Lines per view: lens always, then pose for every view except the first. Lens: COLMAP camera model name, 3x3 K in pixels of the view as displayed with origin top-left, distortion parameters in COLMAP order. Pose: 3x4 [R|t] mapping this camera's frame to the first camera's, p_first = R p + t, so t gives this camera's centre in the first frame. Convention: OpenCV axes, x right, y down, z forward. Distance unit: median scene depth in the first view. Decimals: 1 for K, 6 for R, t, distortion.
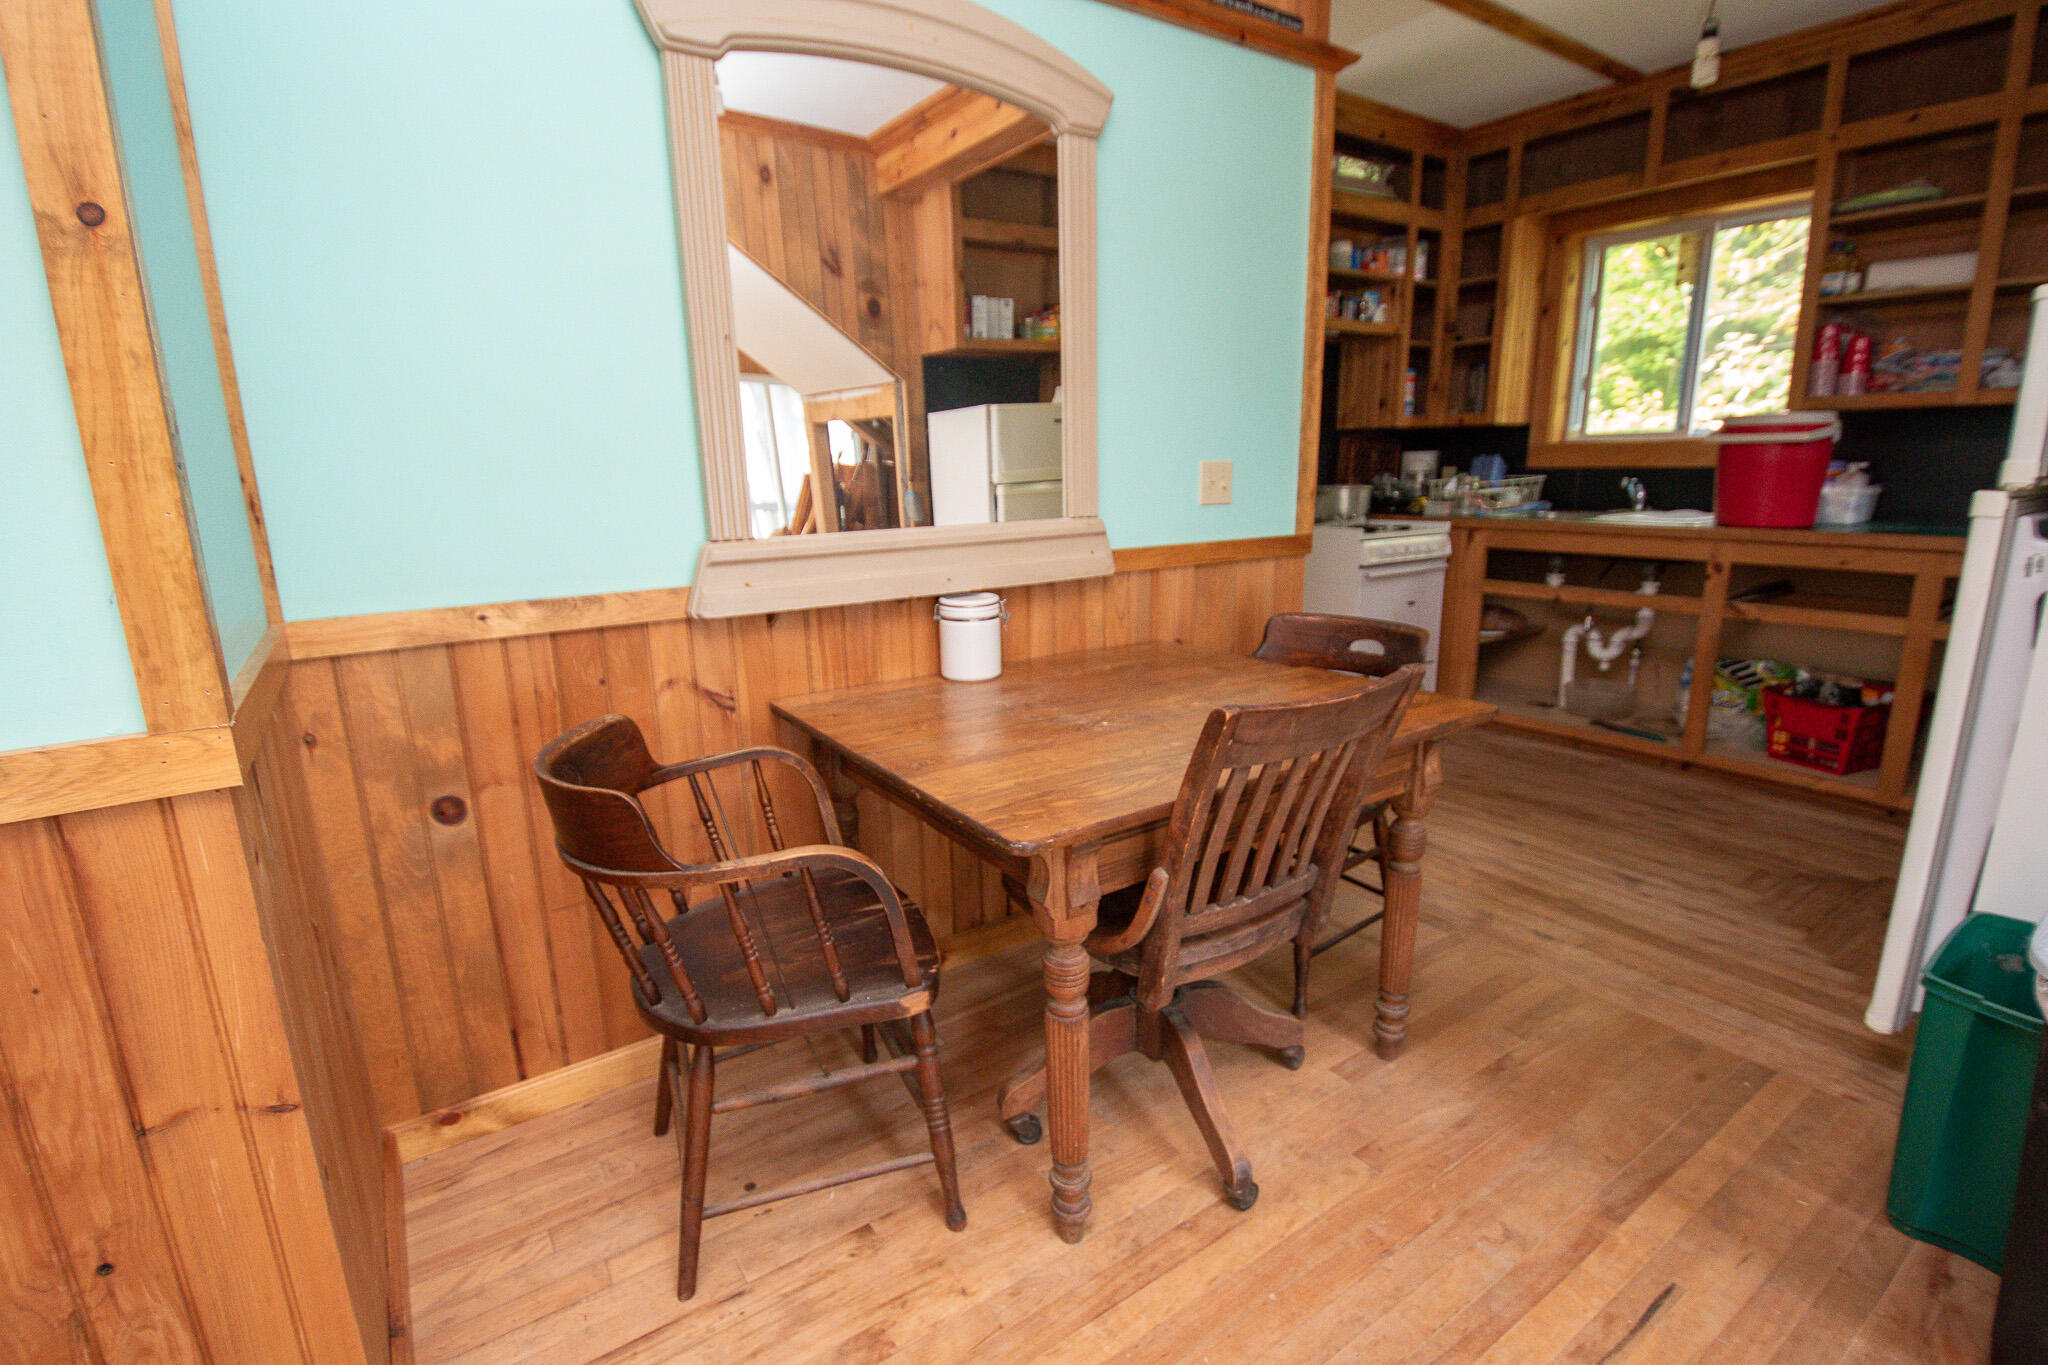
lens RADIAL K [[968.2, 0, 1029.3], [0, 968.2, 688.0], [0, 0, 1]] dist [-0.001086, -0.000163]
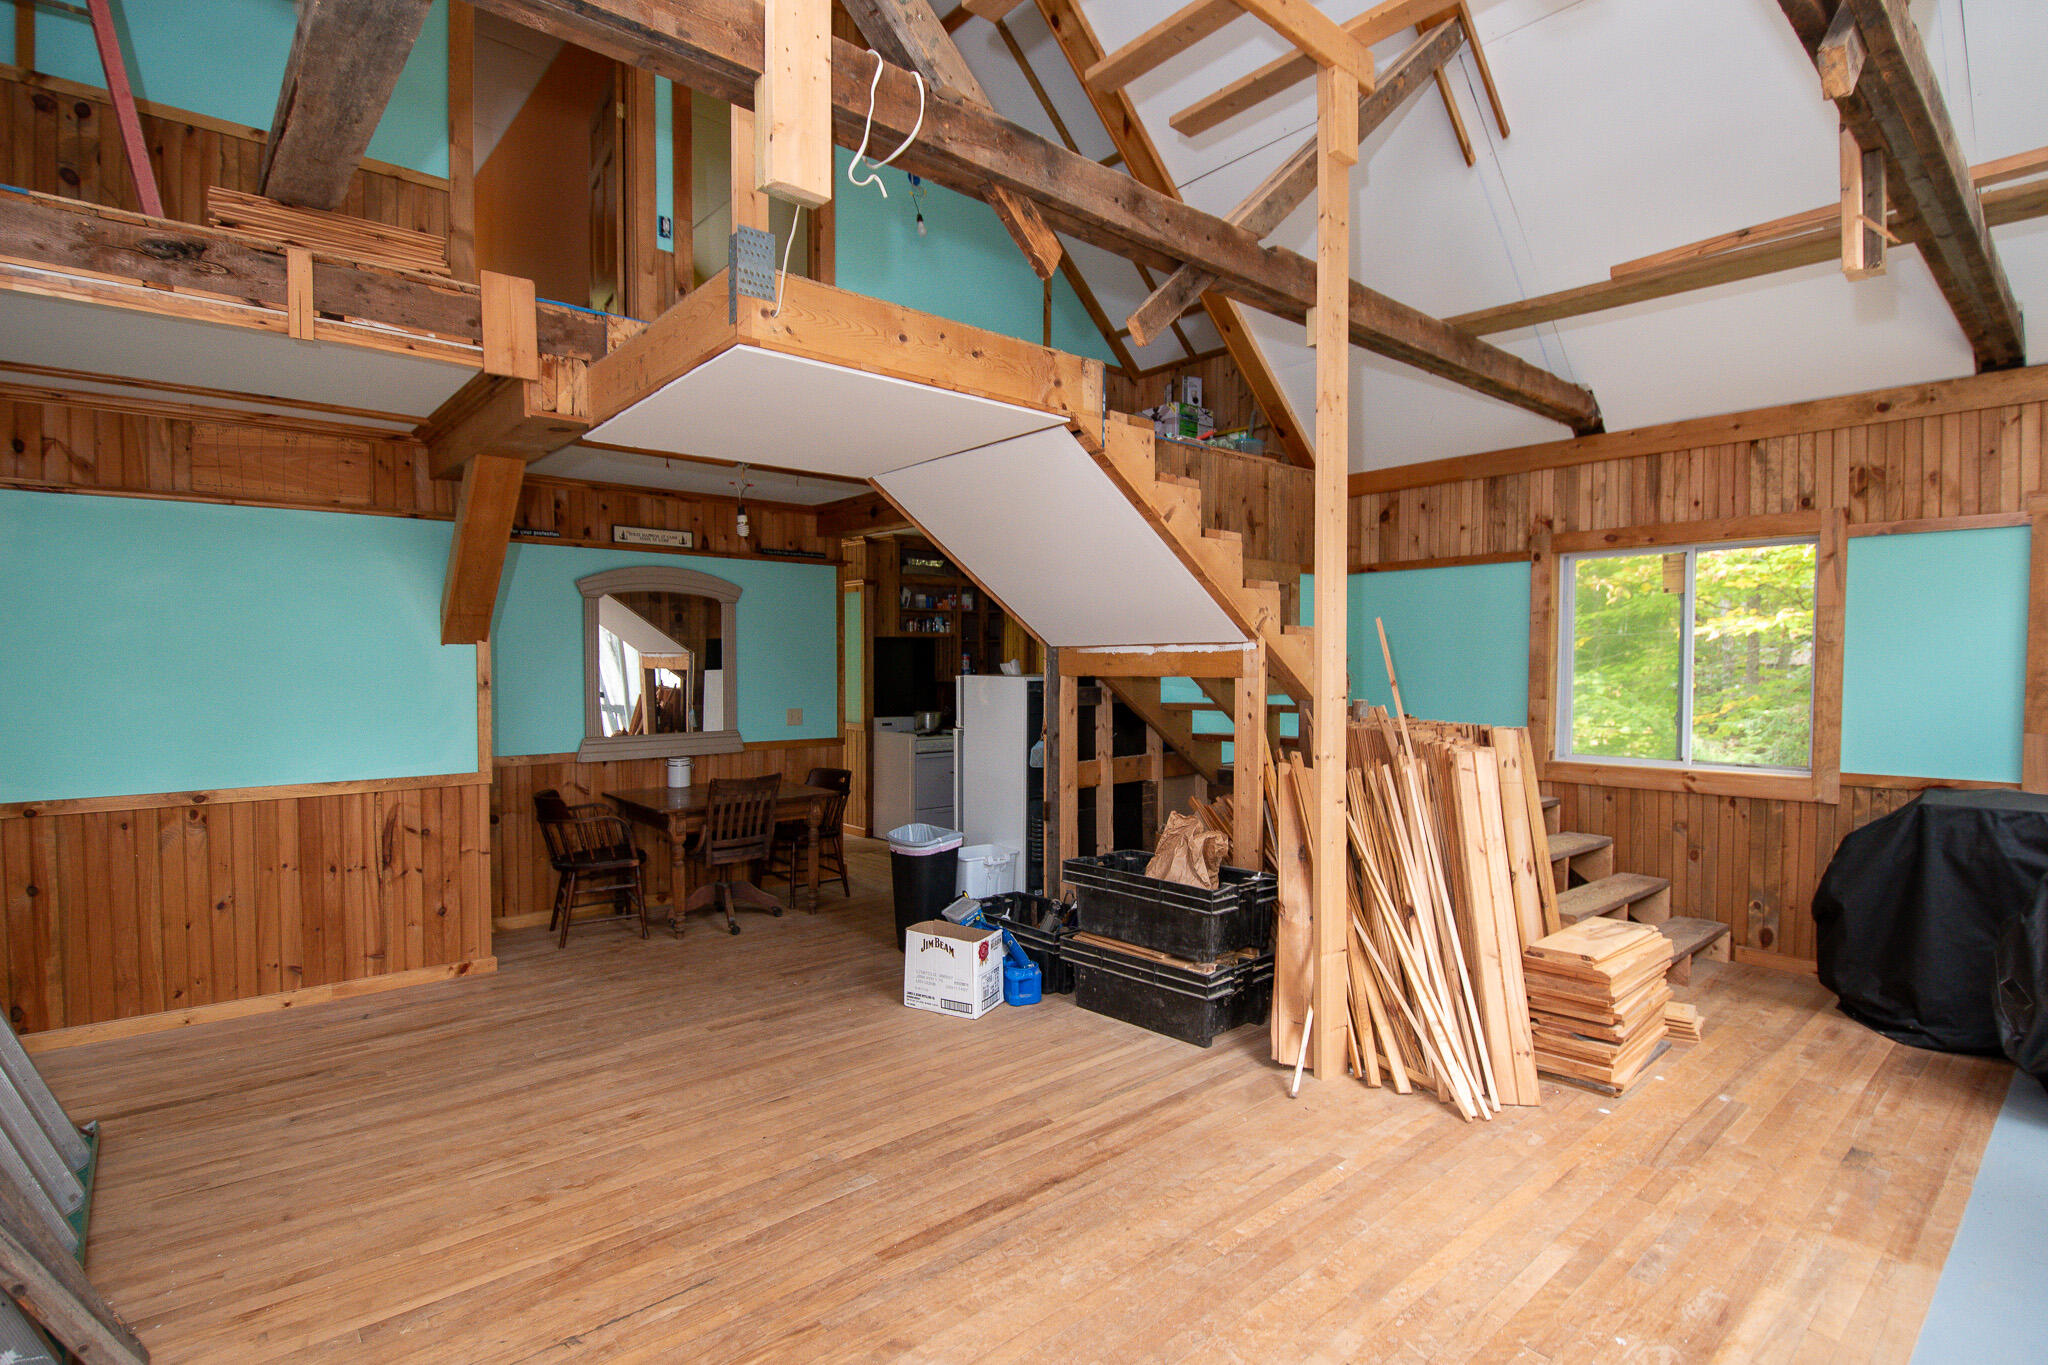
lens RADIAL K [[968.2, 0, 1020.7], [0, 968.2, 681.1], [0, 0, 1]] dist [-0.001086, -0.000163]
pose [[0.991853, 0.019720, 0.125853, 0.571660], [0.006927, 0.978135, -0.207854, 0.282173], [-0.127200, 0.207032, 0.970030, -1.928753]]
